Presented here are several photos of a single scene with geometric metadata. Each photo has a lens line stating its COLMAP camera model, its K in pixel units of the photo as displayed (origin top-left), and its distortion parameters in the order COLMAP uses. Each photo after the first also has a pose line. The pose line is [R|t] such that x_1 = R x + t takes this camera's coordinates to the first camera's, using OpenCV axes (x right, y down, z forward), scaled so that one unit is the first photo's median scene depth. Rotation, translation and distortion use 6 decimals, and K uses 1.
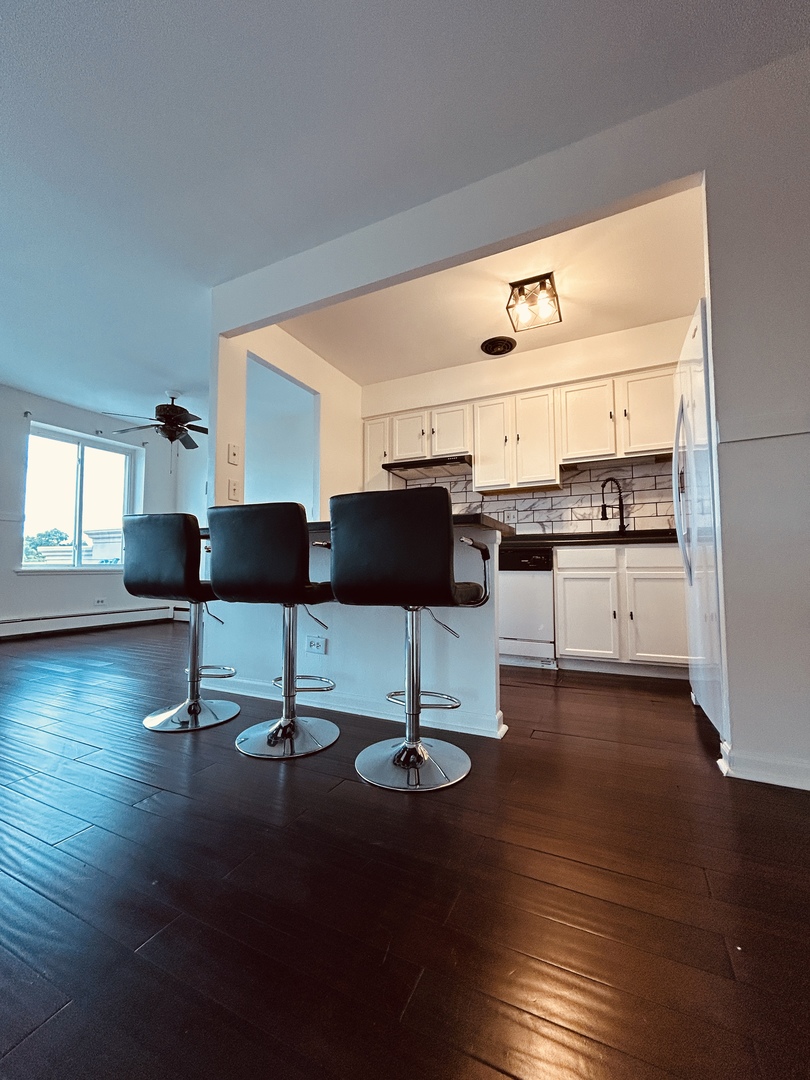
lens RADIAL K [[433.2, 0, 404.1], [0, 433.2, 545.6], [0, 0, 1]] dist [0.003504, 0.000080]
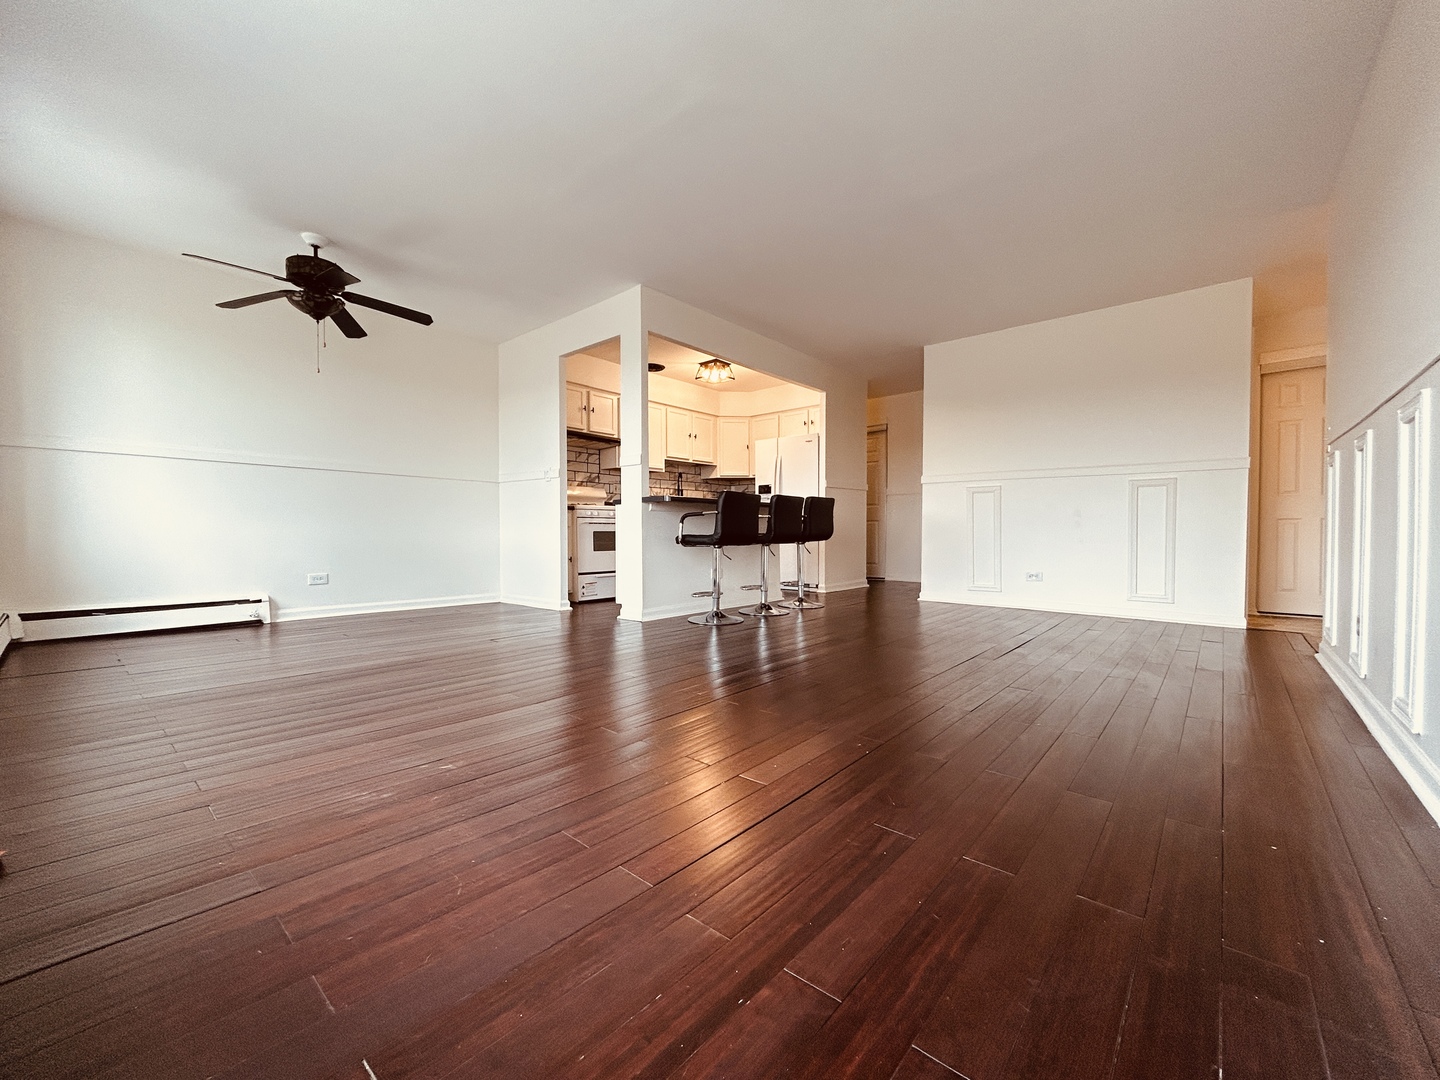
lens RADIAL K [[577.6, 0, 721.3], [0, 577.6, 541.3], [0, 0, 1]] dist [0.003504, 0.000080]
pose [[0.261649, -0.014251, 0.965058, -1.318048], [-0.047765, 0.998475, 0.027695, 0.027179], [-0.963980, -0.053342, 0.260569, 0.245139]]
